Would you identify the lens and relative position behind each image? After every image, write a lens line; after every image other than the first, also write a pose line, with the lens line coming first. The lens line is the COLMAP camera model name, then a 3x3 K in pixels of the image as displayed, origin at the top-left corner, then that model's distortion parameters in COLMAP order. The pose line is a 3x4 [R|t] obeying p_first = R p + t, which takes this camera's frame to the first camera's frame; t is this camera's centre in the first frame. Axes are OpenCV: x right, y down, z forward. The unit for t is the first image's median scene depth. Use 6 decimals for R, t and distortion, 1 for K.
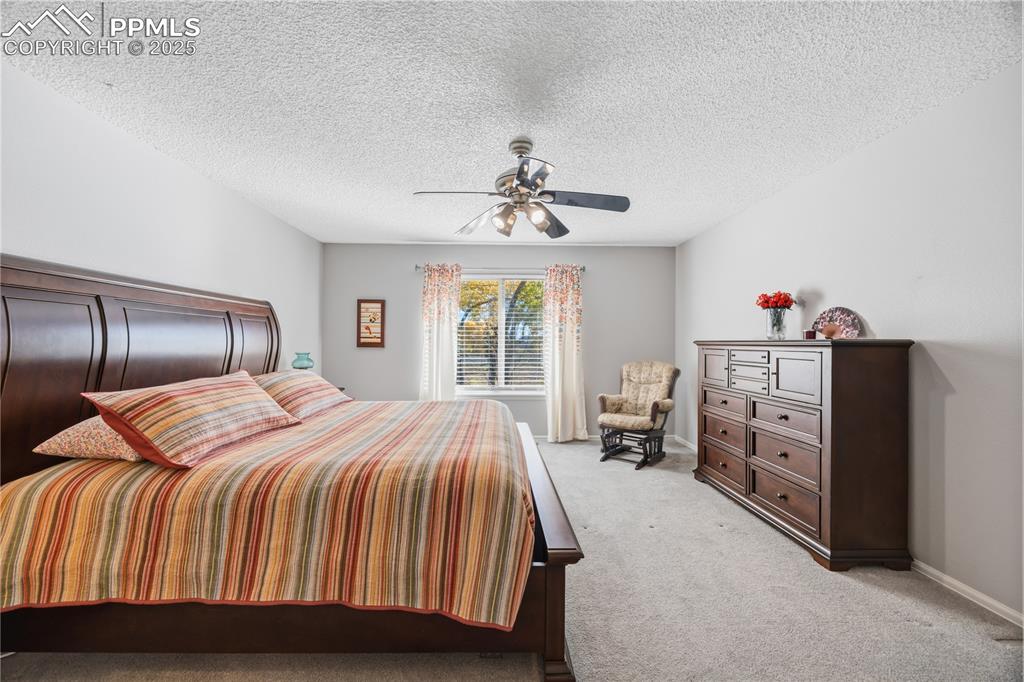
lens RADIAL K [[397.3, 0, 510.5], [0, 397.3, 341.8], [0, 0, 1]] dist [-0.006972, -0.000190]
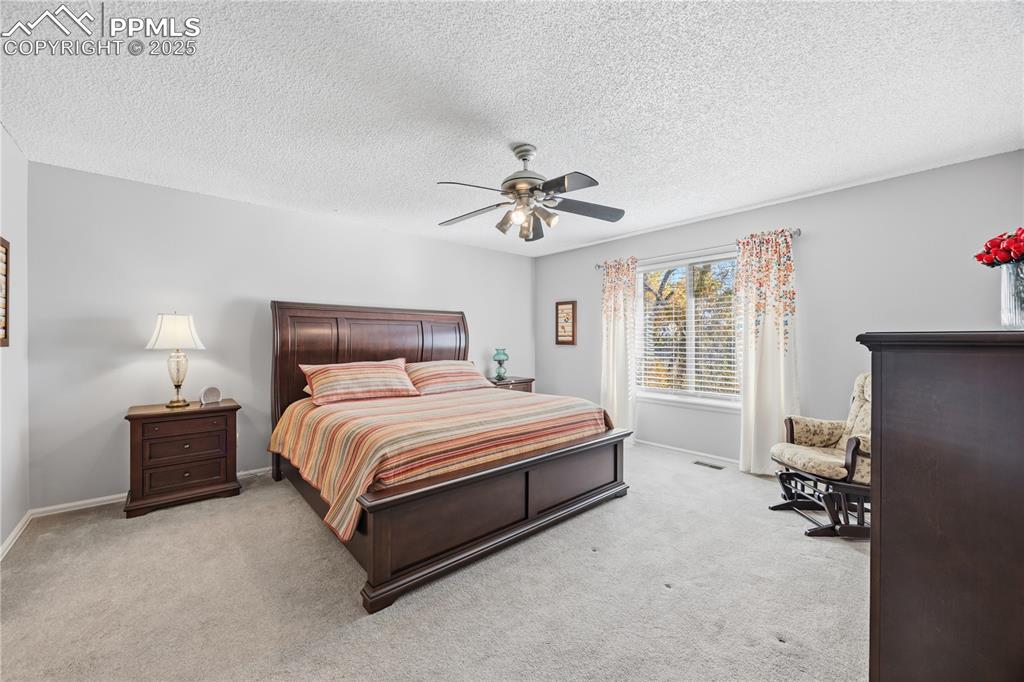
lens RADIAL K [[397.3, 0, 482.6], [0, 397.3, 341.6], [0, 0, 1]] dist [-0.006972, -0.000190]
pose [[0.610098, -0.001561, -0.792324, 0.397593], [0.005924, 0.999979, 0.002591, 0.000816], [0.792304, -0.006274, 0.610095, 0.146021]]
